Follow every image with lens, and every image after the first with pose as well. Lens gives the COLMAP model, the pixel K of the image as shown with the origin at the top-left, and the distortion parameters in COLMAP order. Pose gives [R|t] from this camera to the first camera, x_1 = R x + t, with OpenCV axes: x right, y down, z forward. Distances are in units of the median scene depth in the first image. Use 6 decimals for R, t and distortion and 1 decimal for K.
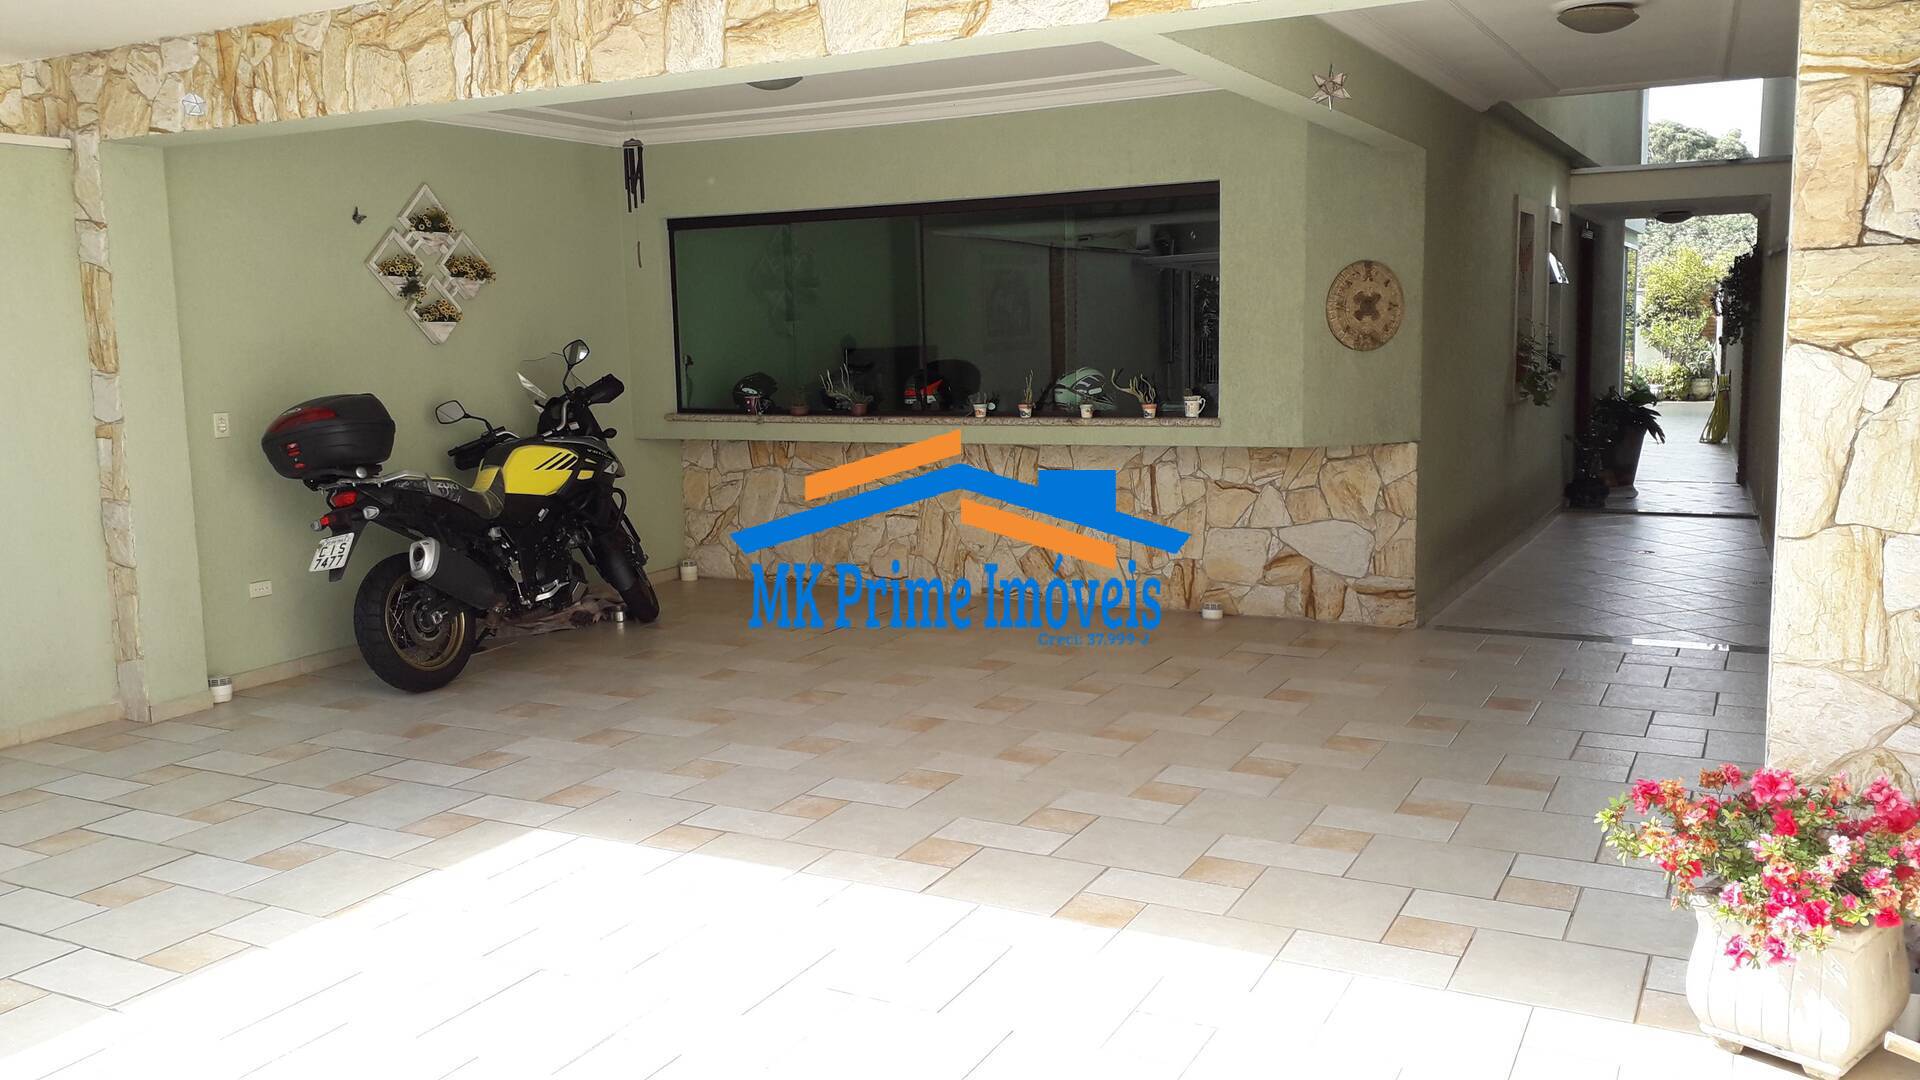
lens RADIAL K [[1533.7, 0, 957.4], [0, 1533.7, 531.7], [0, 0, 1]] dist [0.099655, -0.162496]
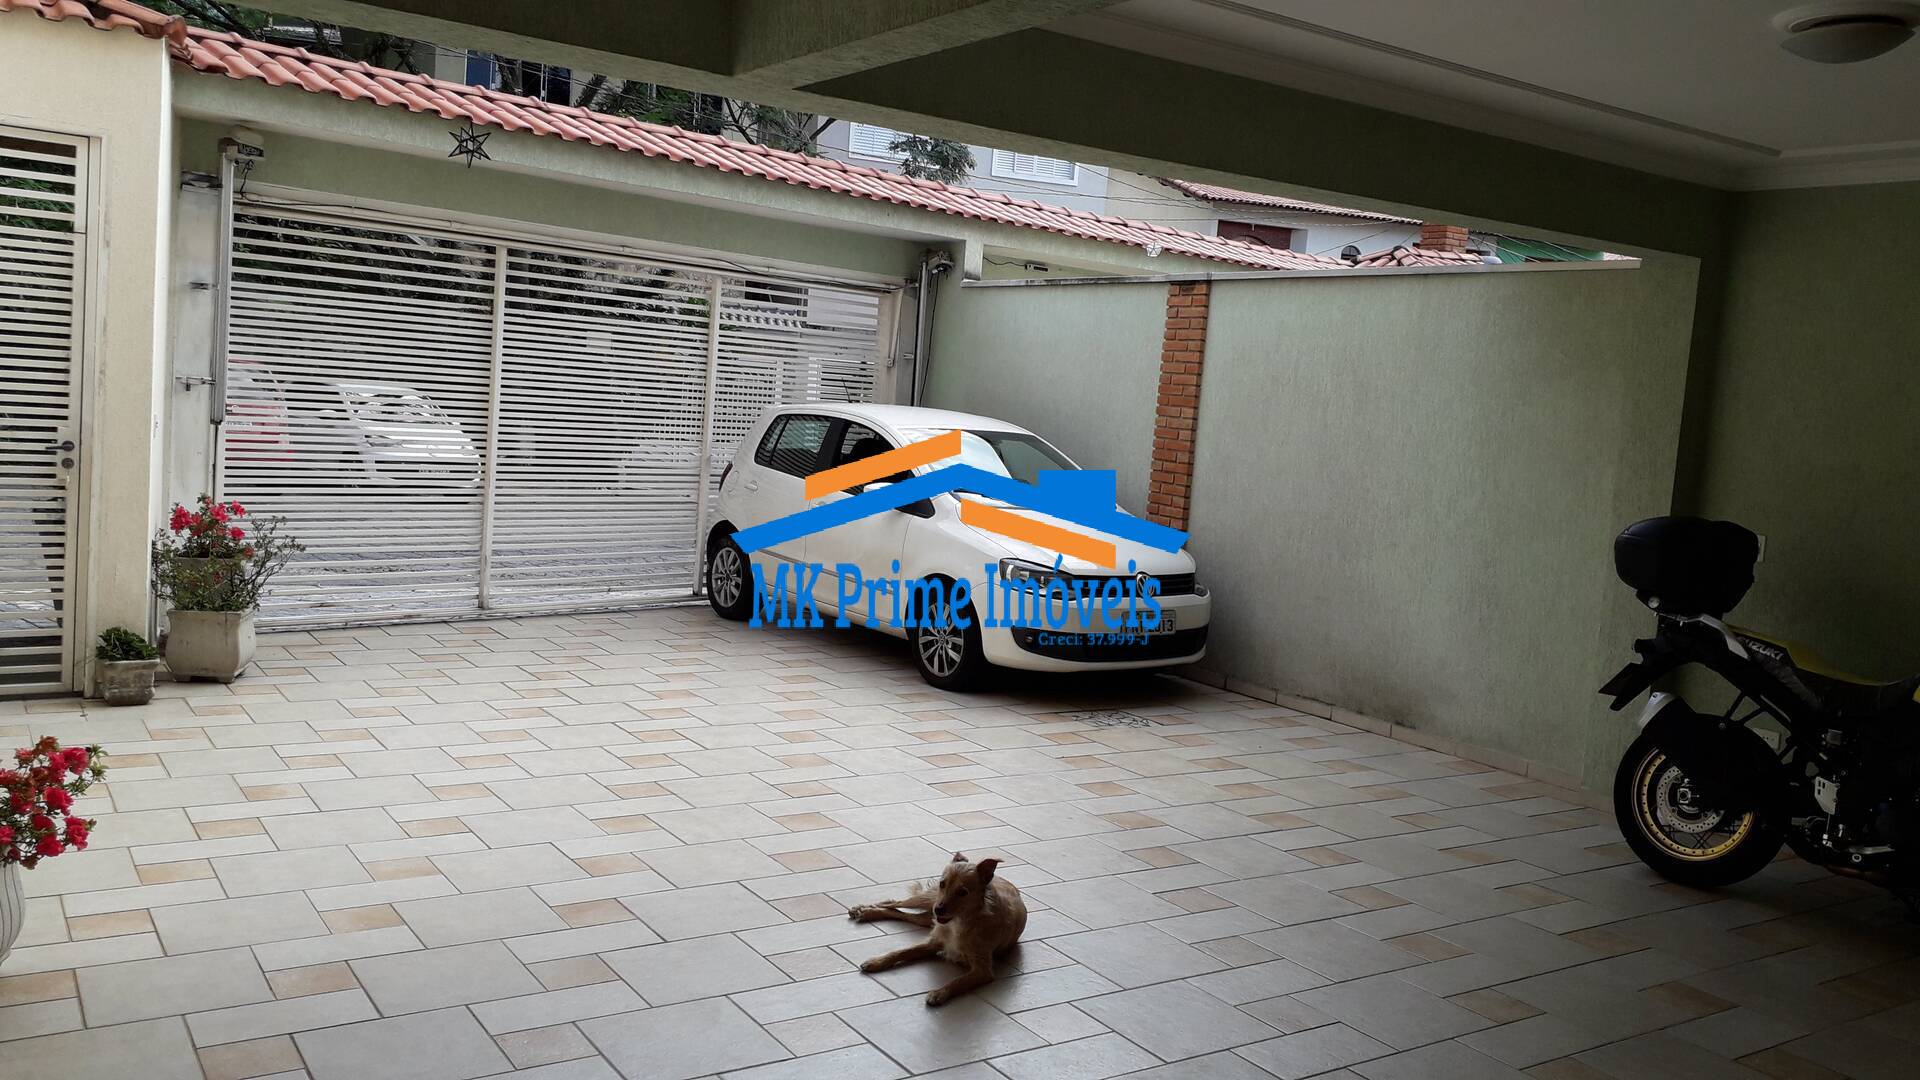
lens RADIAL K [[1513.1, 0, 960.0], [0, 1513.1, 540.0], [0, 0, 1]] dist [0.102954, -0.157685]
pose [[-0.485958, 0.077449, -0.870544, 0.785571], [-0.173204, 0.967776, 0.182786, -0.226758], [0.856647, 0.239608, -0.456884, 1.456096]]
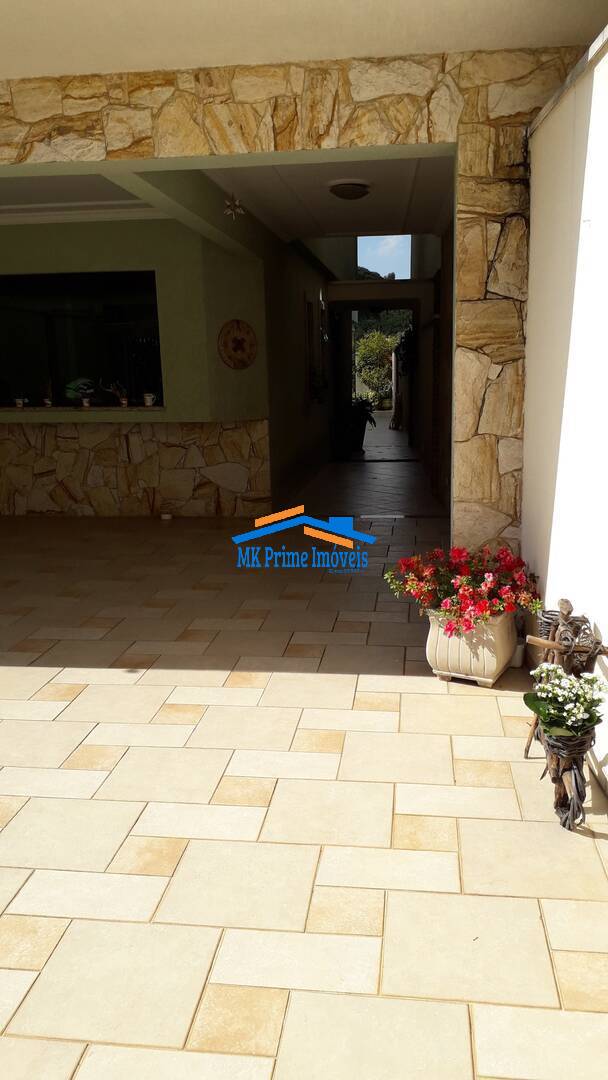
lens RADIAL K [[862.7, 0, 319.3], [0, 862.7, 542.5], [0, 0, 1]] dist [0.099655, -0.162496]
pose [[0.931557, -0.067641, 0.357248, -0.053462], [0.046527, 0.996642, 0.067380, 0.039800], [-0.360606, -0.046146, 0.931576, -0.024216]]
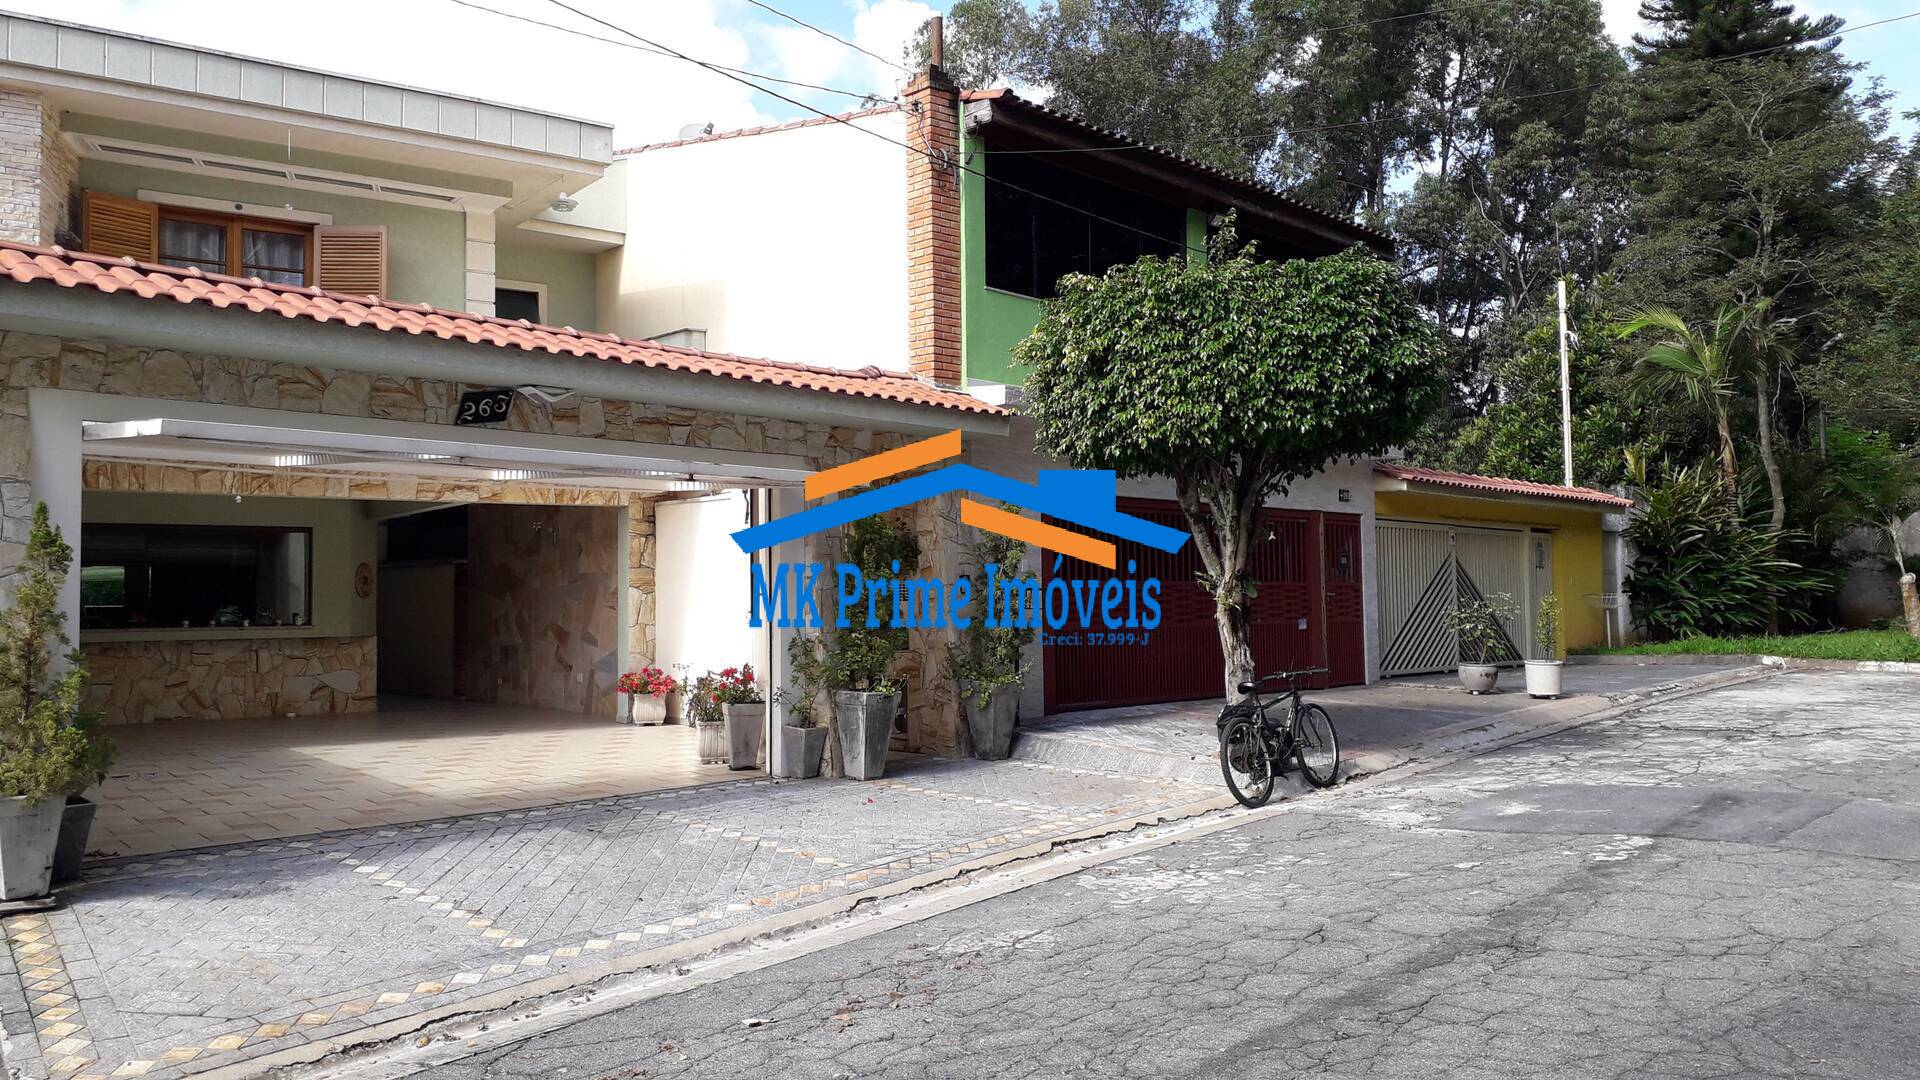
lens RADIAL K [[1533.7, 0, 957.4], [0, 1533.7, 531.7], [0, 0, 1]] dist [0.099655, -0.162496]
pose [[0.430177, 0.060689, 0.900702, -2.459490], [0.121045, 0.984850, -0.124171, 0.316196], [-0.894592, 0.162441, 0.416314, -1.421299]]
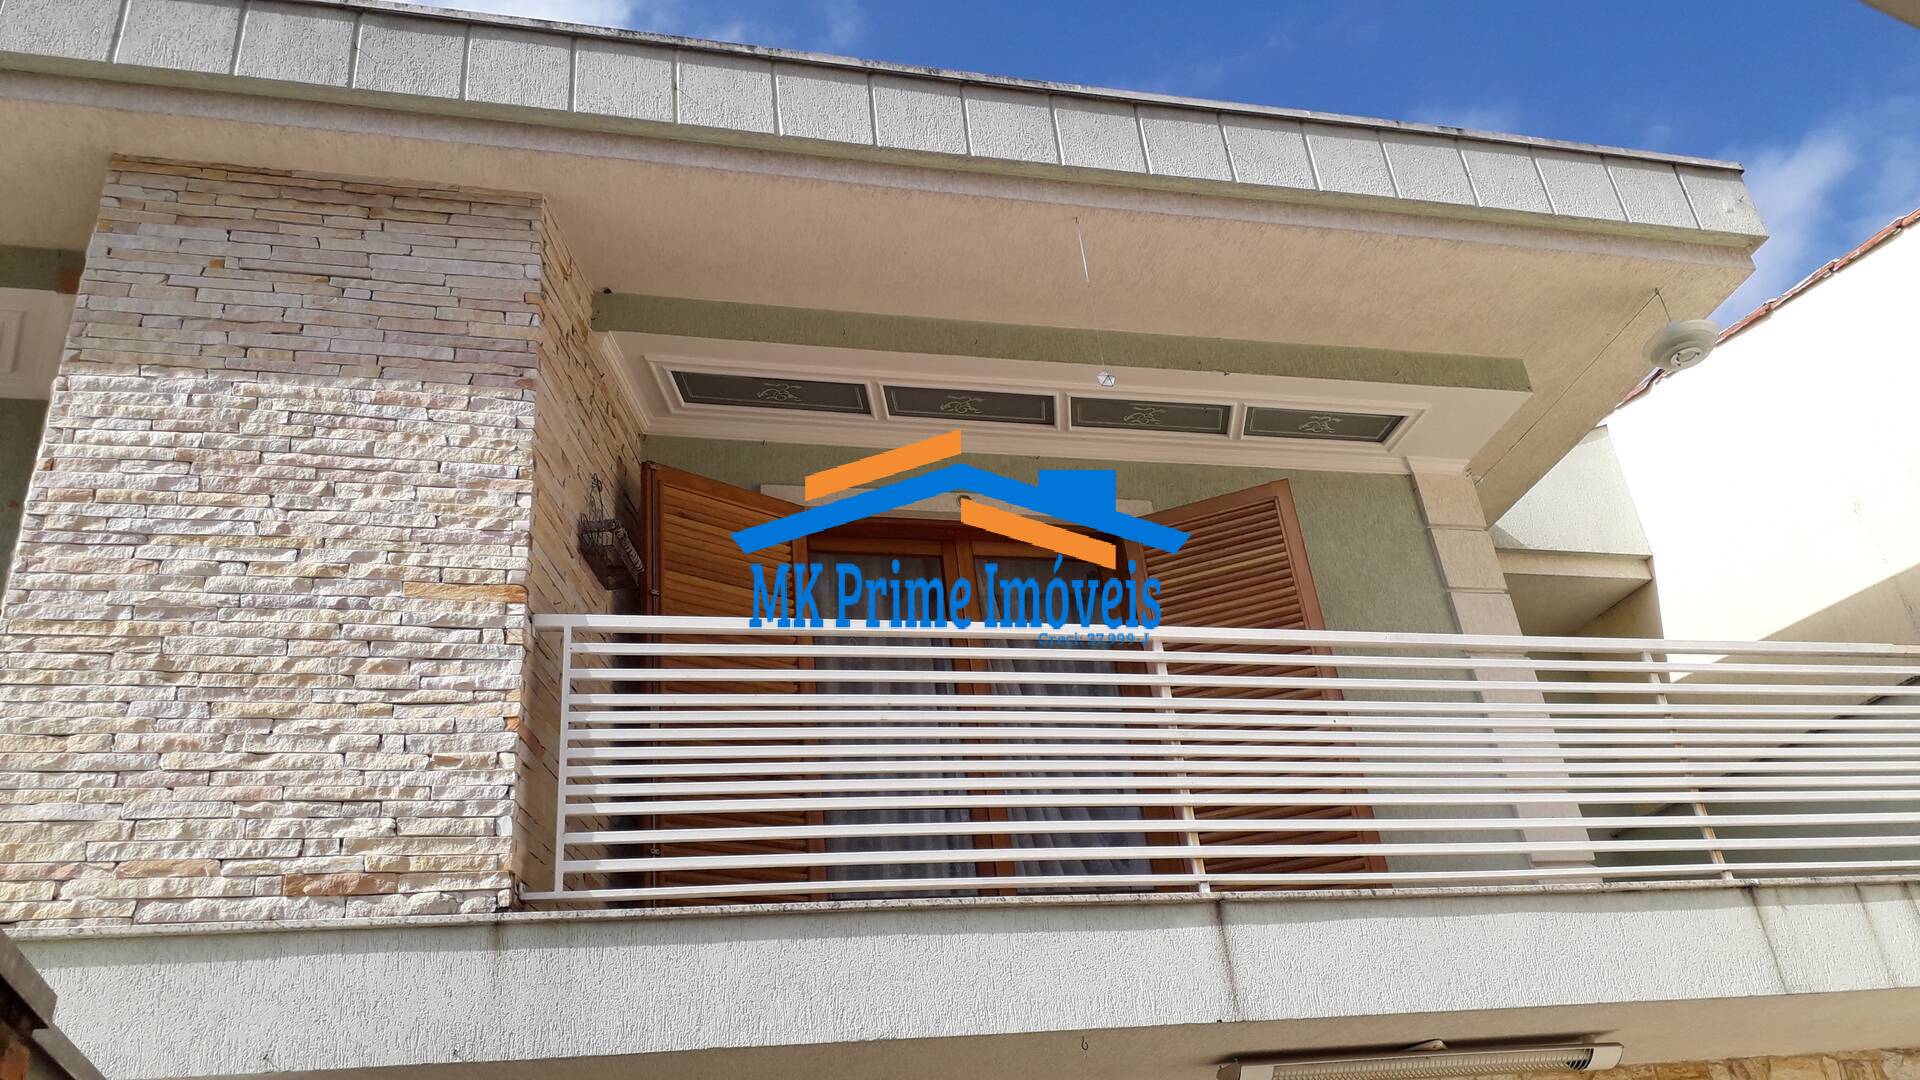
lens RADIAL K [[1533.7, 0, 957.4], [0, 1533.7, 531.7], [0, 0, 1]] dist [0.099655, -0.162496]
pose [[0.732620, 0.294780, 0.613492, -1.159270], [0.166877, 0.796046, -0.581776, -0.071756], [-0.659864, 0.528599, 0.534007, 0.328927]]
